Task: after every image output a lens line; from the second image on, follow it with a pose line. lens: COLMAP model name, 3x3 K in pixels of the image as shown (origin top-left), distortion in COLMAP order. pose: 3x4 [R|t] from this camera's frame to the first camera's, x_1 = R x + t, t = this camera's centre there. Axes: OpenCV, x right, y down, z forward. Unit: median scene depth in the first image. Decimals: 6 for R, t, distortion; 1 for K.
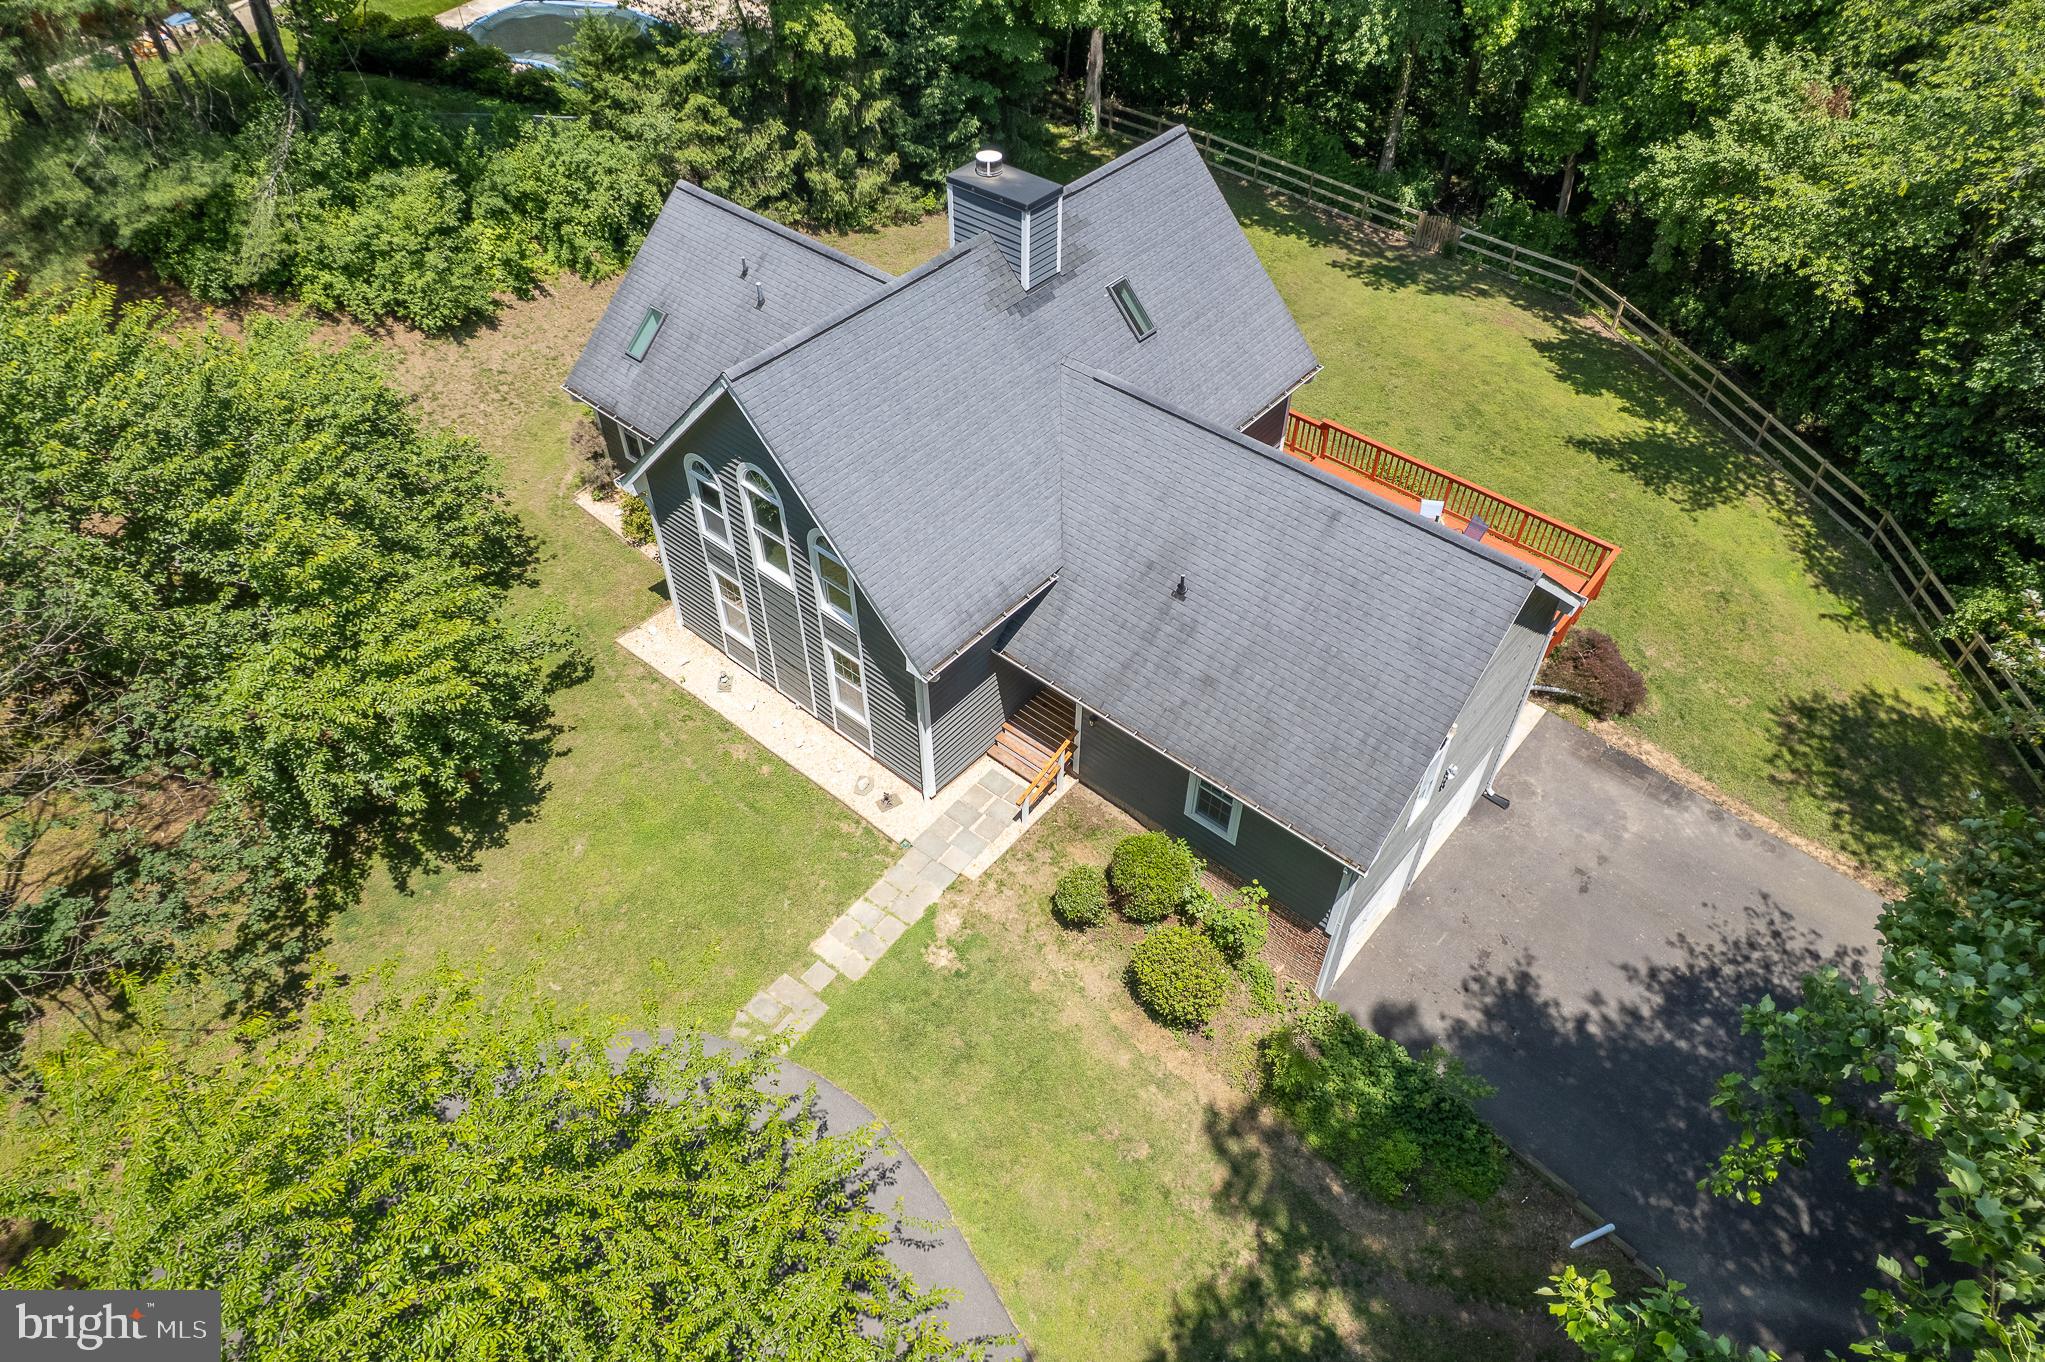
lens RADIAL K [[1297.5, 0, 1023.5], [0, 1297.5, 682.9], [0, 0, 1]] dist [-0.049675, 0.004359]
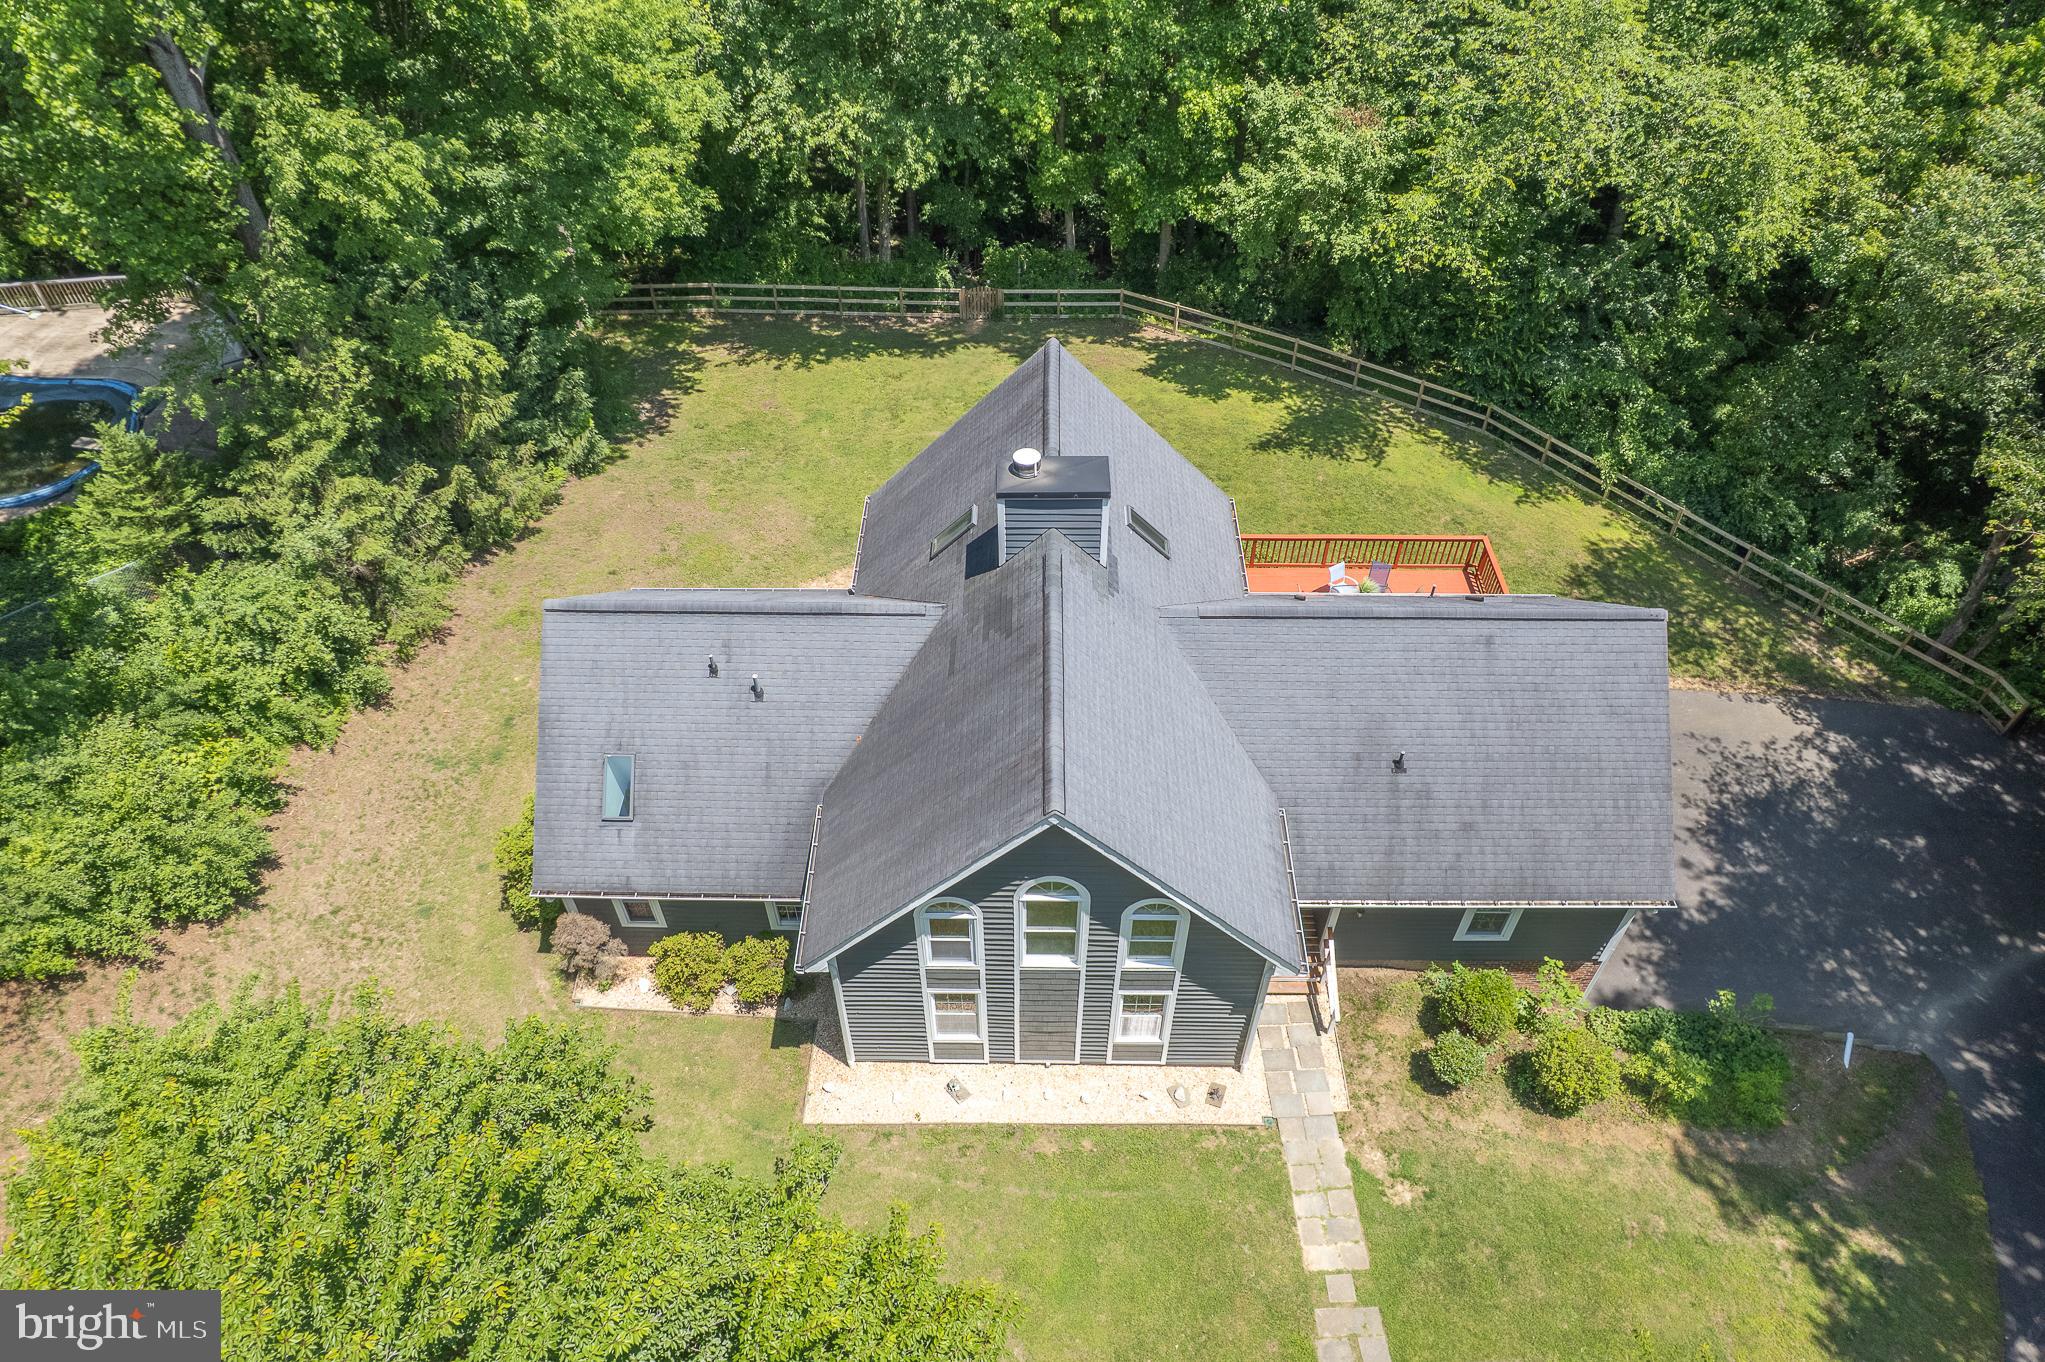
lens RADIAL K [[1297.5, 0, 1024.4], [0, 1297.5, 681.7], [0, 0, 1]] dist [-0.049675, 0.004359]
pose [[0.768081, -0.461771, 0.443643, -0.353016], [0.461472, 0.879477, 0.116464, -0.253199], [-0.443954, 0.115275, 0.888604, 0.119650]]
